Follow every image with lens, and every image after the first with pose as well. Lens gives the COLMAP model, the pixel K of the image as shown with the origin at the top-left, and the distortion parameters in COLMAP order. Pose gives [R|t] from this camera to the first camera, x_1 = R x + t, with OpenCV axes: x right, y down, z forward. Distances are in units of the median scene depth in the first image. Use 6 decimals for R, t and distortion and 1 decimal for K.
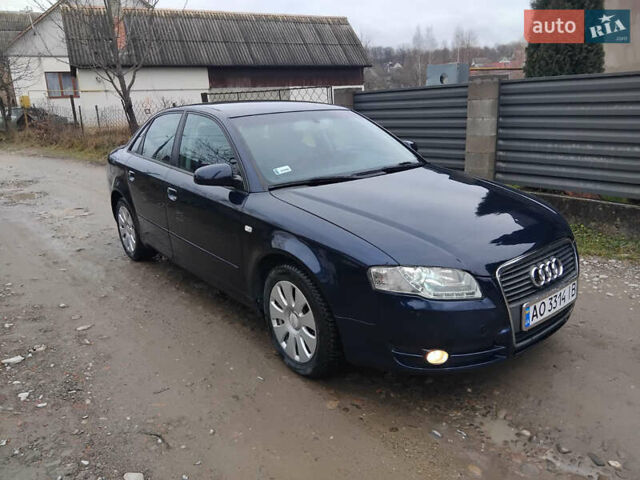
lens RADIAL K [[485.9, 0, 320.6], [0, 485.9, 250.2], [0, 0, 1]] dist [0.009870, -0.057097]
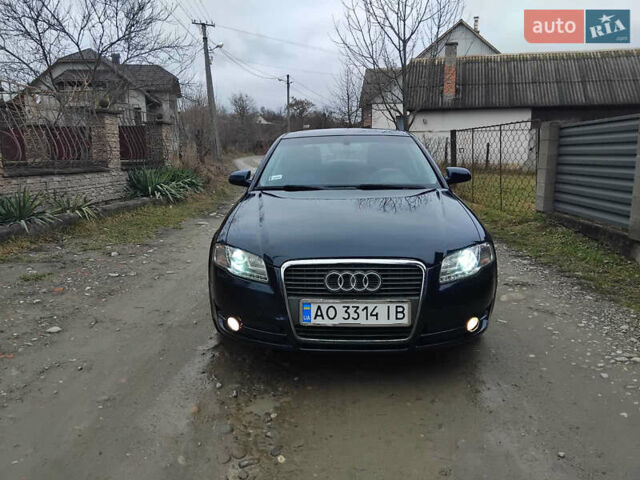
lens RADIAL K [[483.2, 0, 322.1], [0, 483.2, 238.1], [0, 0, 1]] dist [0.033859, -0.059962]
pose [[0.754519, 0.146911, -0.639623, 1.059015], [-0.213003, 0.976680, -0.026938, -0.003455], [0.620750, 0.156566, 0.768216, 0.160892]]
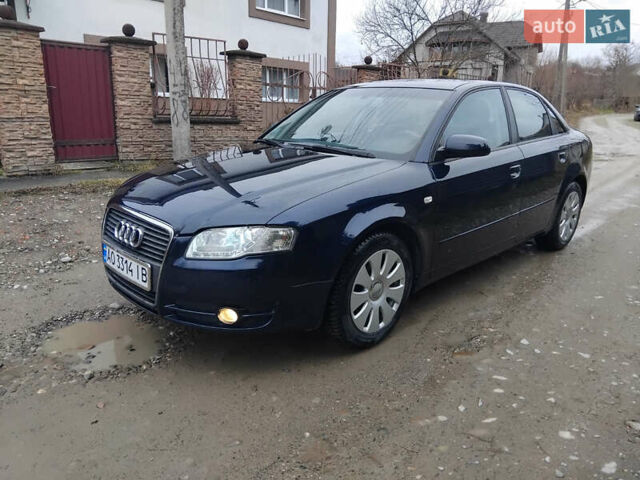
lens RADIAL K [[483.2, 0, 322.1], [0, 483.2, 238.1], [0, 0, 1]] dist [0.033859, -0.059962]
pose [[0.161528, 0.294814, -0.941803, 1.151239], [-0.304306, 0.922712, 0.236647, 0.001365], [0.938780, 0.248371, 0.238757, 0.135524]]
